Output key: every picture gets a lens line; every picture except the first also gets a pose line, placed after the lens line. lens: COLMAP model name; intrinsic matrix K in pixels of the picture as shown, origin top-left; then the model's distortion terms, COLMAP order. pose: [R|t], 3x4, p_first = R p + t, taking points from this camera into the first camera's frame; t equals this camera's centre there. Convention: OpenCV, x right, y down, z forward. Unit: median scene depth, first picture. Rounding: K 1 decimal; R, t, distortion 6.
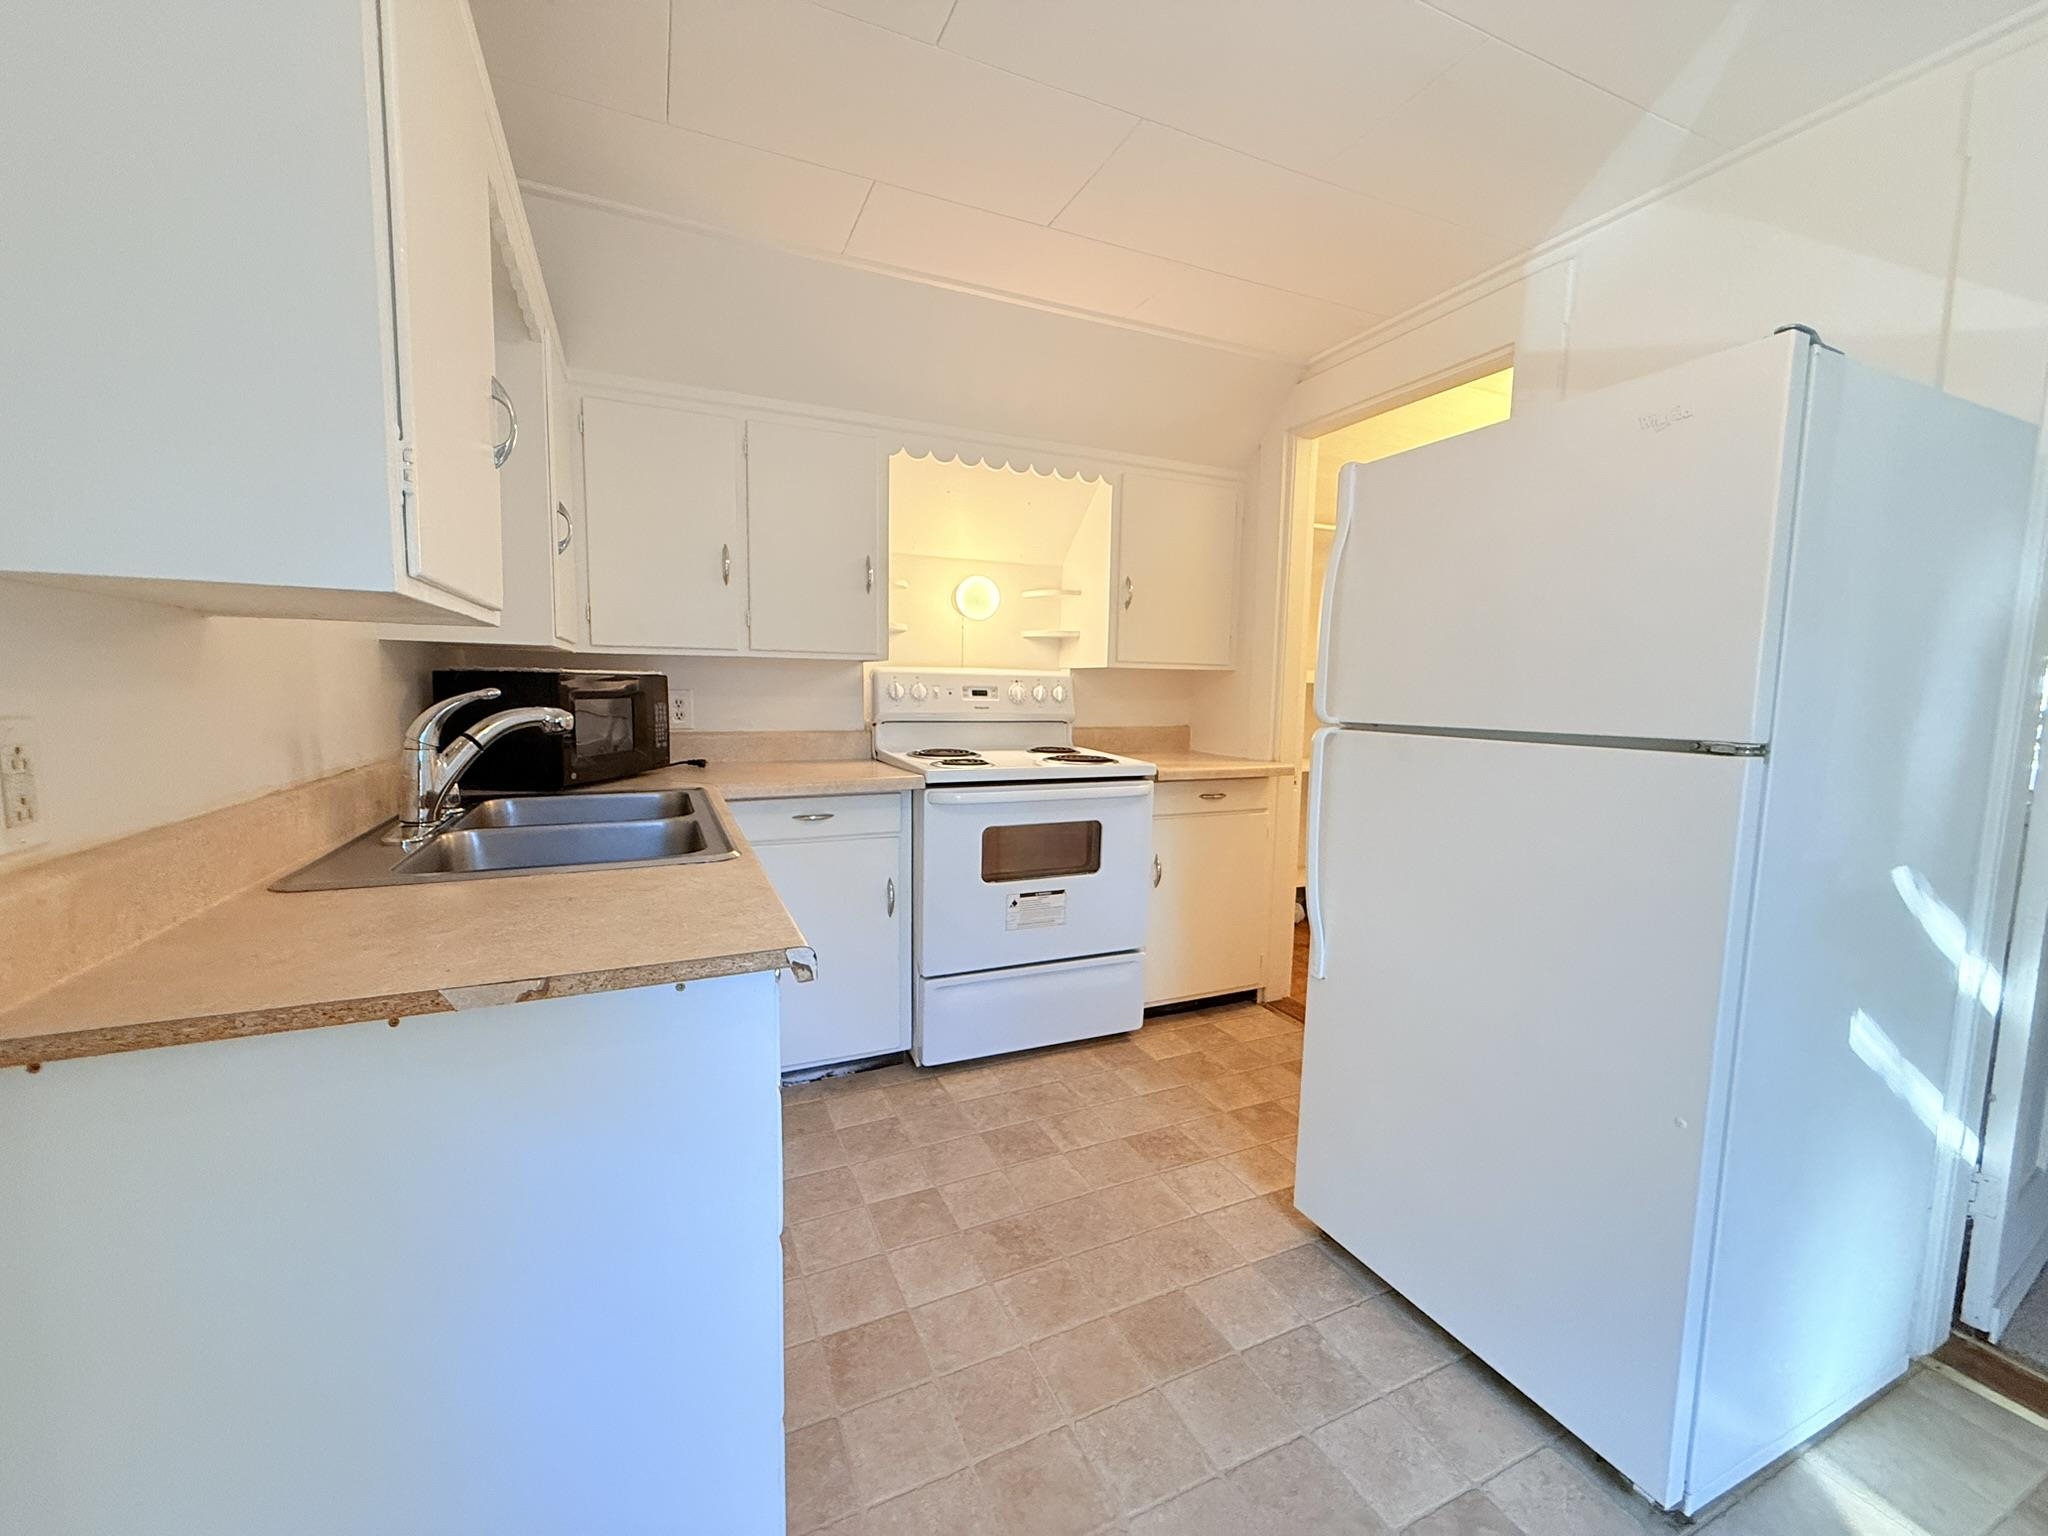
lens RADIAL K [[823.0, 0, 1023.5], [0, 823.0, 766.8], [0, 0, 1]] dist [0.004120, 0.000285]
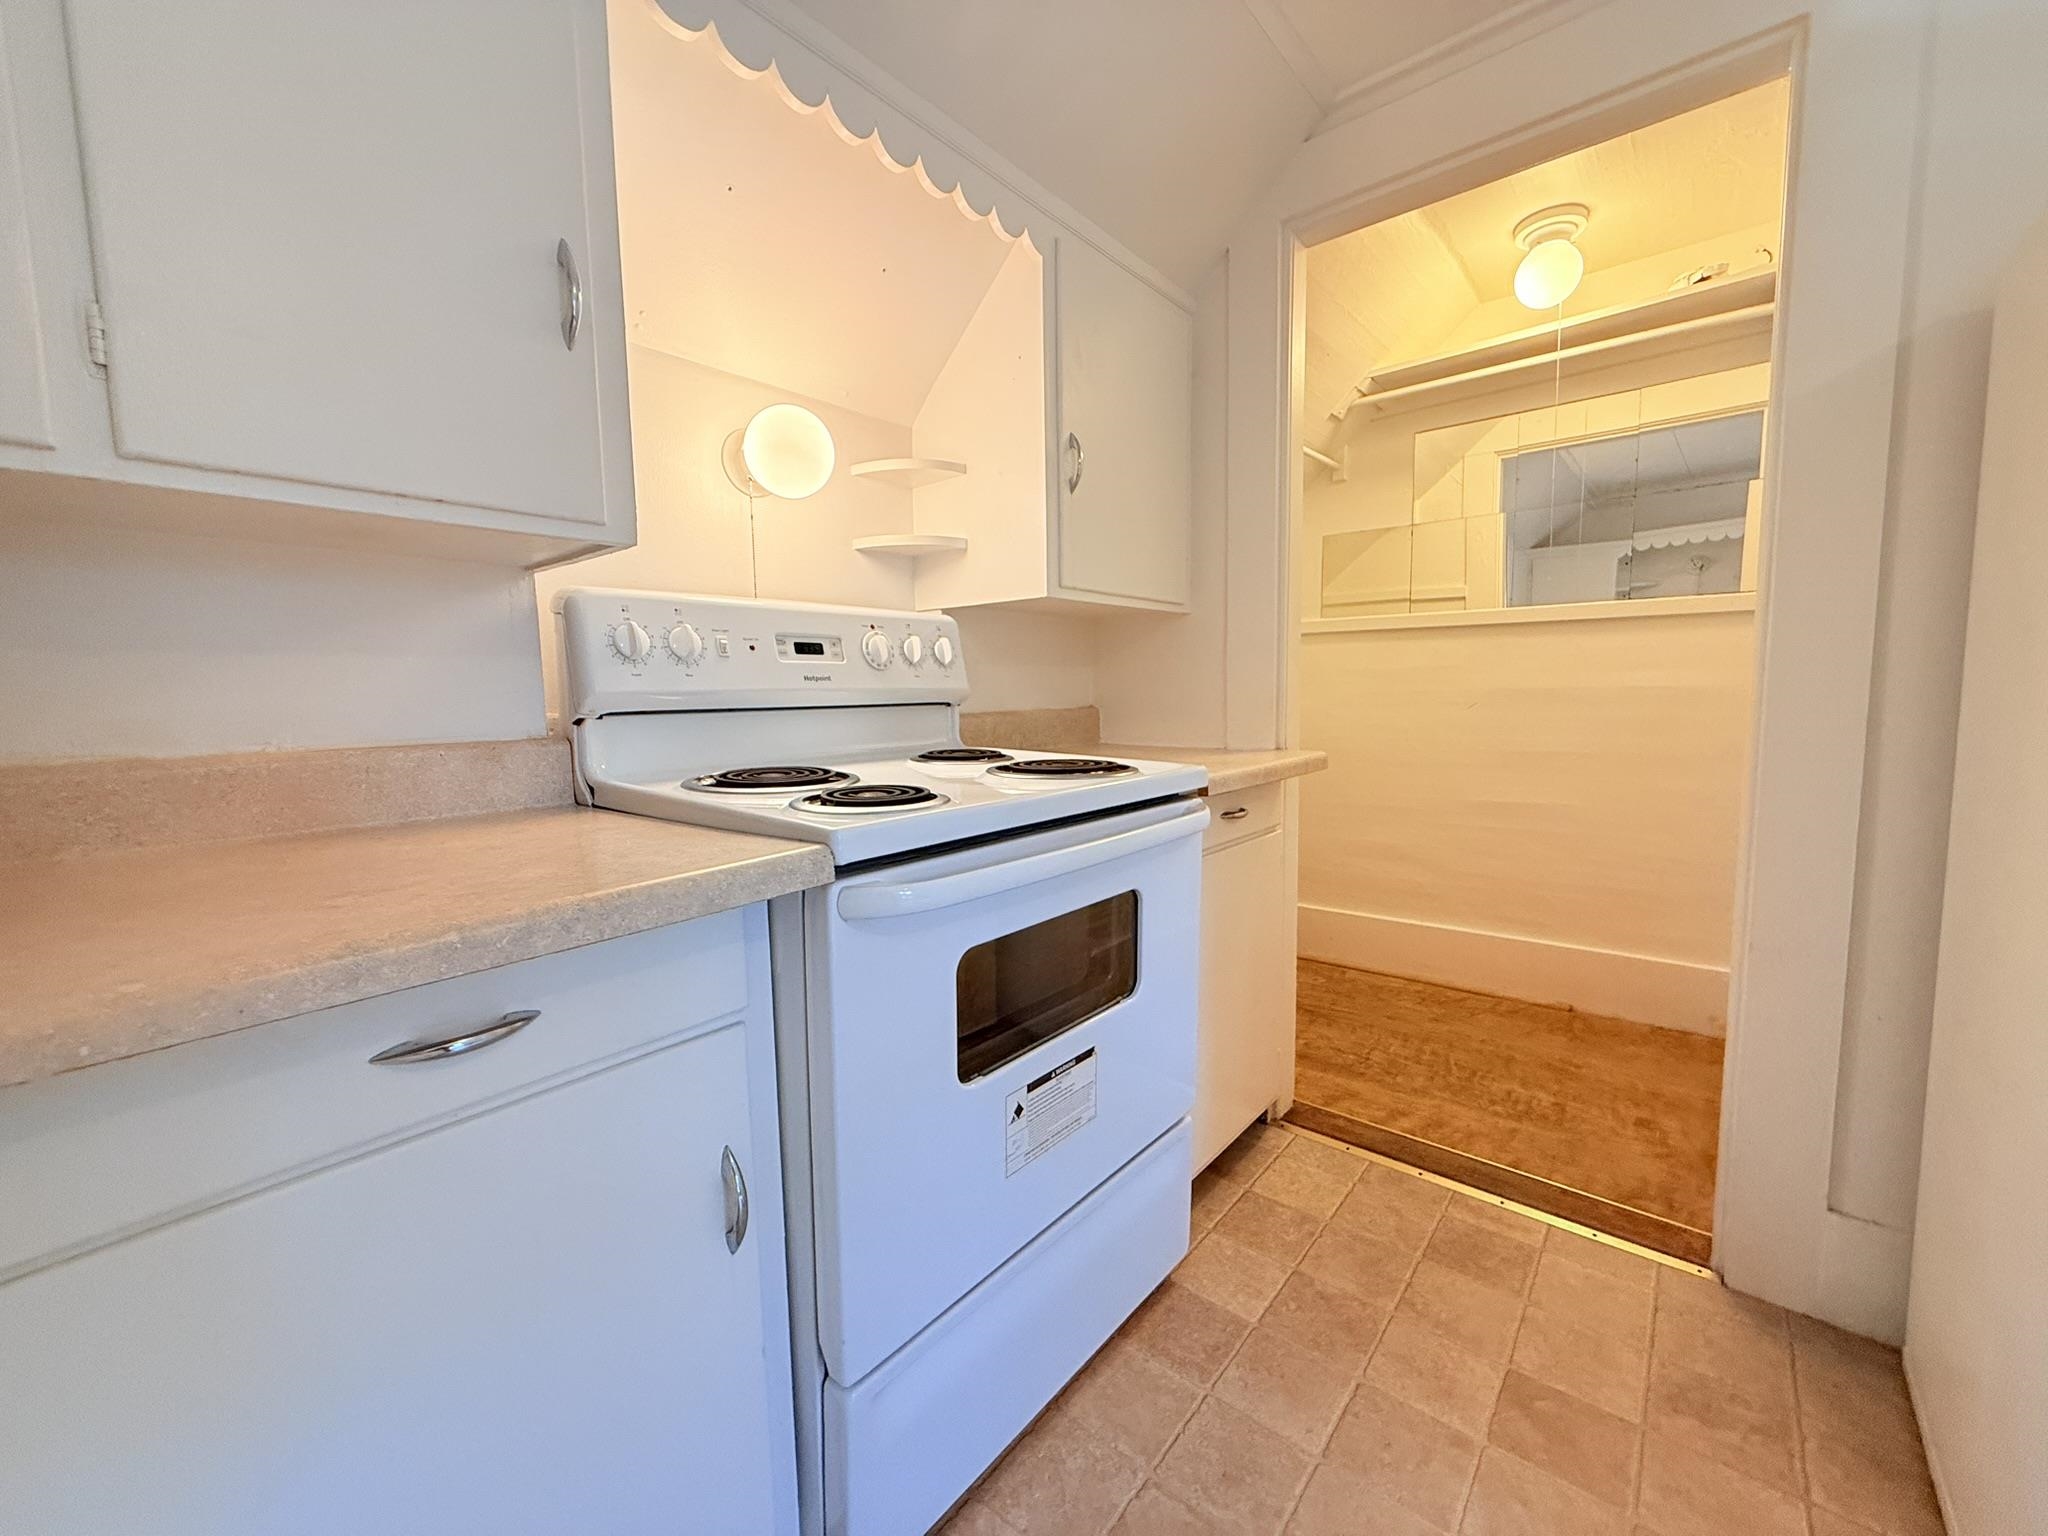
lens RADIAL K [[823.0, 0, 1024.9], [0, 823.0, 765.4], [0, 0, 1]] dist [0.004120, 0.000285]
pose [[0.901971, -0.073540, 0.425488, -0.156325], [0.076047, 0.997042, 0.011118, -0.016890], [-0.425047, 0.022329, 0.904896, 0.528003]]
